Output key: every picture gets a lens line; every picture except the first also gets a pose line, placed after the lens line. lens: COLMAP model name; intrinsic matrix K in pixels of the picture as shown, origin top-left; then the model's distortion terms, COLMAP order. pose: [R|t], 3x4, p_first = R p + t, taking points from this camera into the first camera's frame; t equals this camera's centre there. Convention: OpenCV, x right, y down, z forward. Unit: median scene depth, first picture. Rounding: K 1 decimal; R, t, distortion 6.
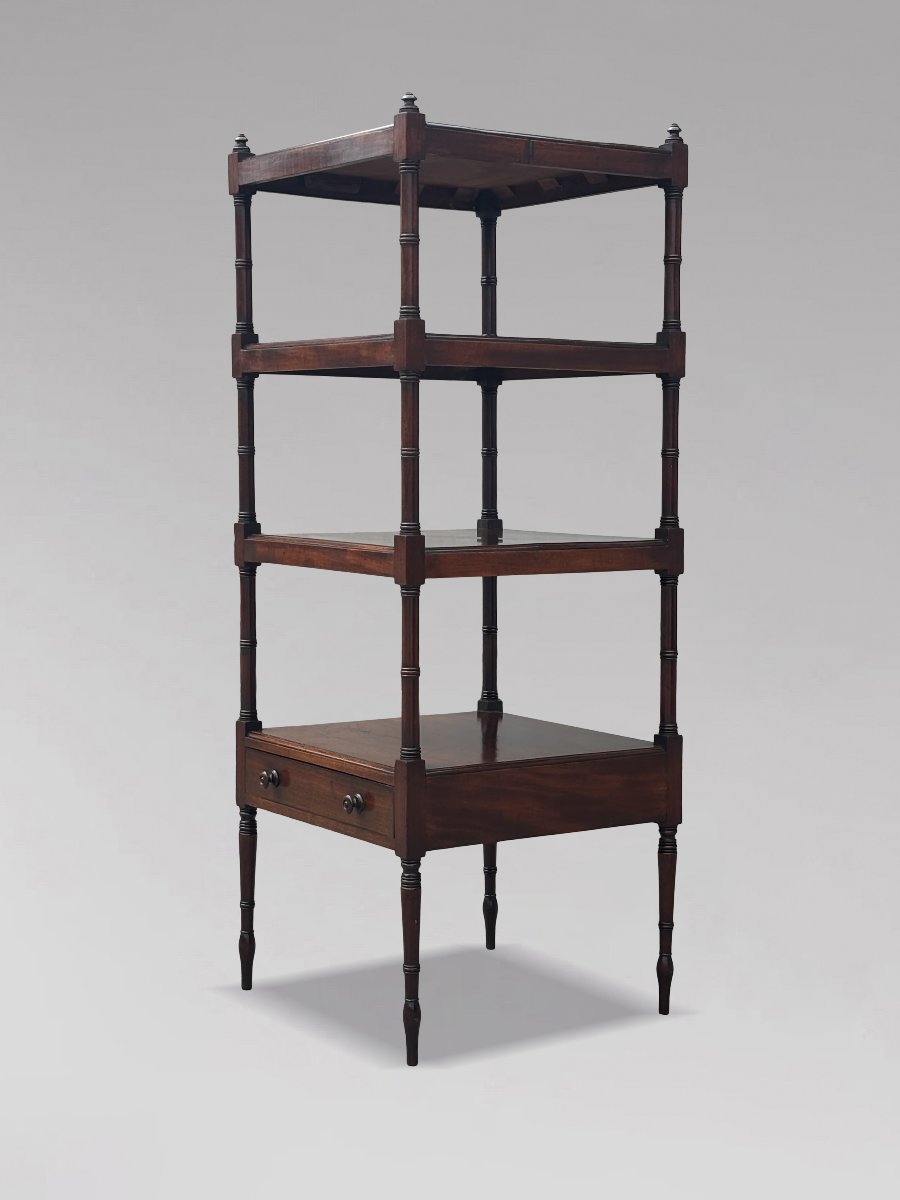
lens RADIAL K [[1987.2, 0, 445.4], [0, 1987.2, 599.3], [0, 0, 1]] dist [0.263419, -1.156519]
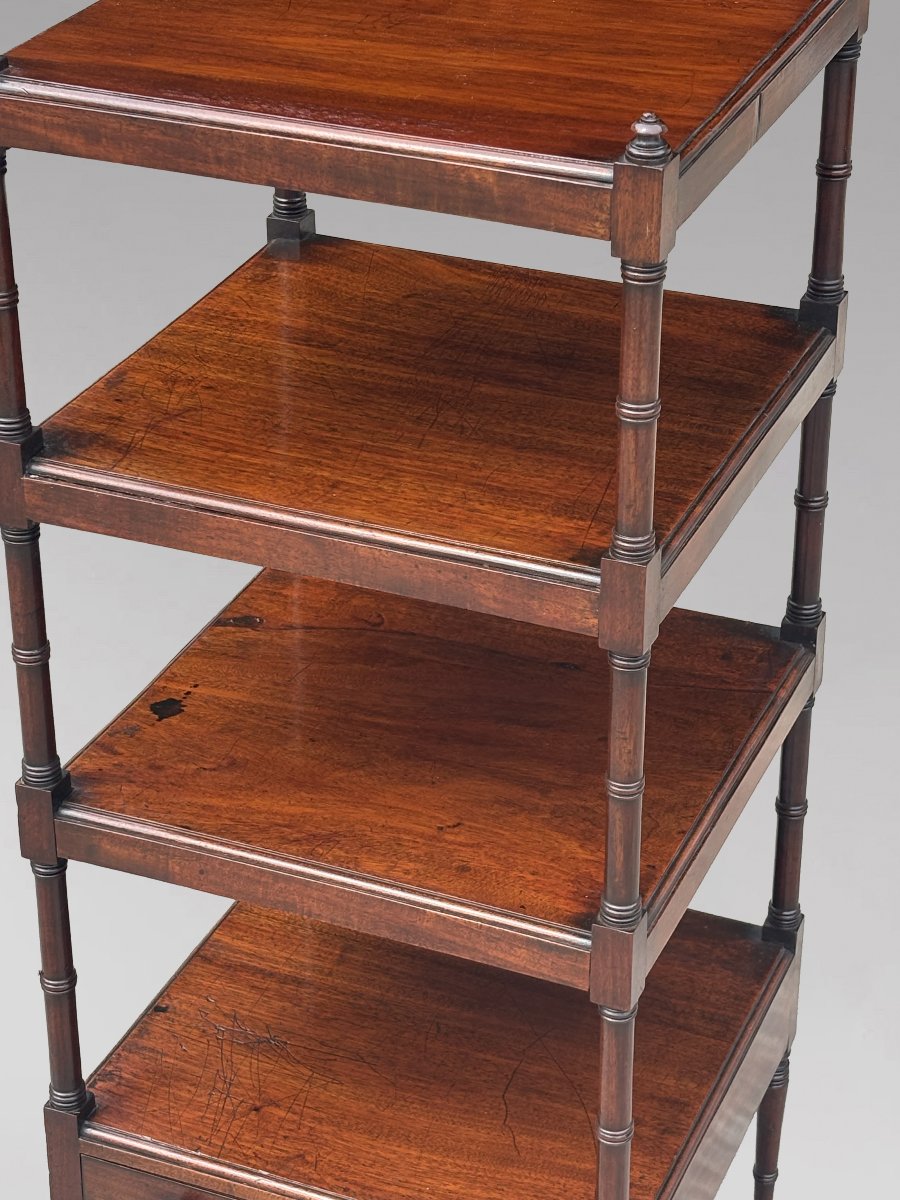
lens RADIAL K [[2728.2, 0, 443.3], [0, 2728.2, 585.7], [0, 0, 1]] dist [0.258685, -1.008280]
pose [[0.835236, -0.270116, 0.478976, -0.337577], [0.045279, 0.901863, 0.429643, -0.377422], [-0.548024, -0.337166, 0.765499, 0.464438]]
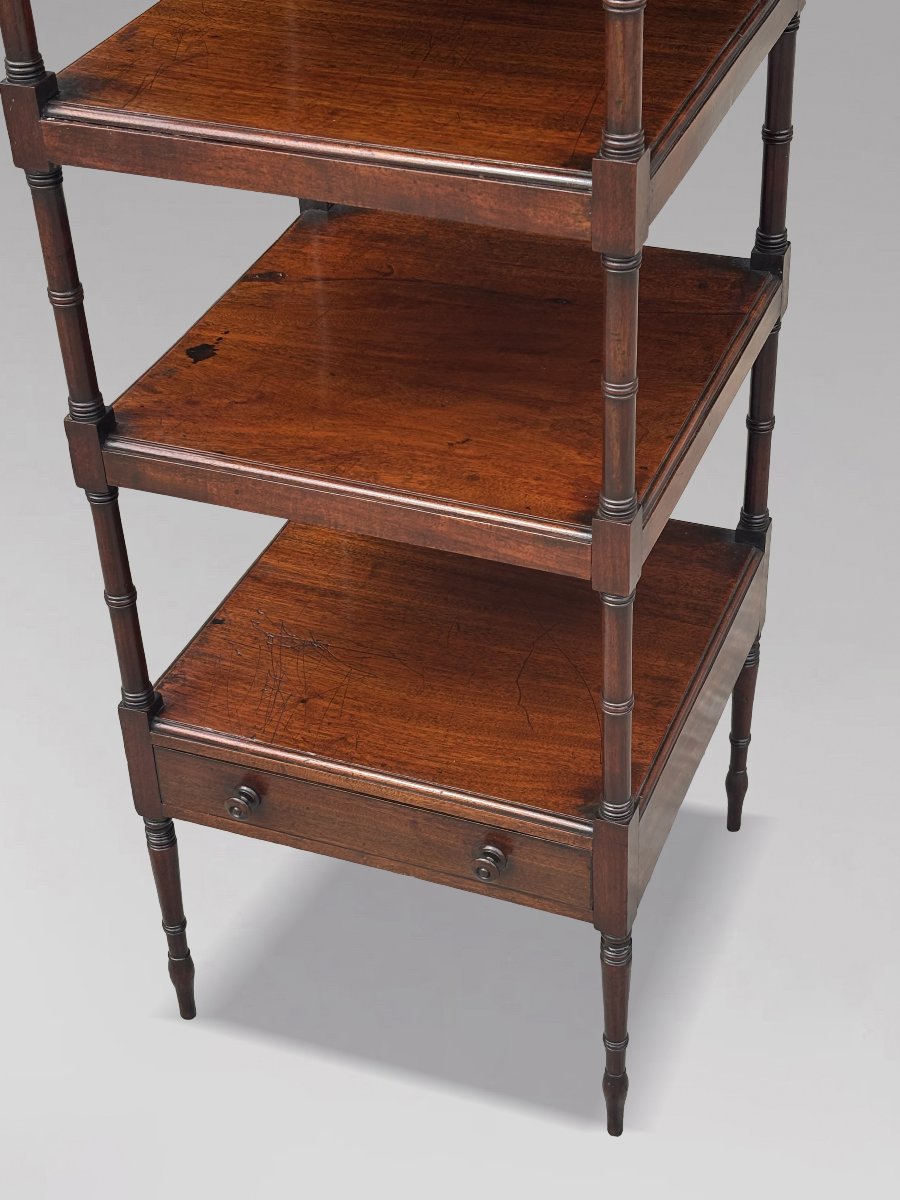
lens RADIAL K [[1987.2, 0, 445.4], [0, 1987.2, 599.3], [0, 0, 1]] dist [0.263419, -1.156519]
pose [[0.824924, -0.365784, 0.430932, -0.280592], [0.087990, 0.836189, 0.541337, -0.290529], [-0.558353, -0.408645, 0.721978, 0.554621]]
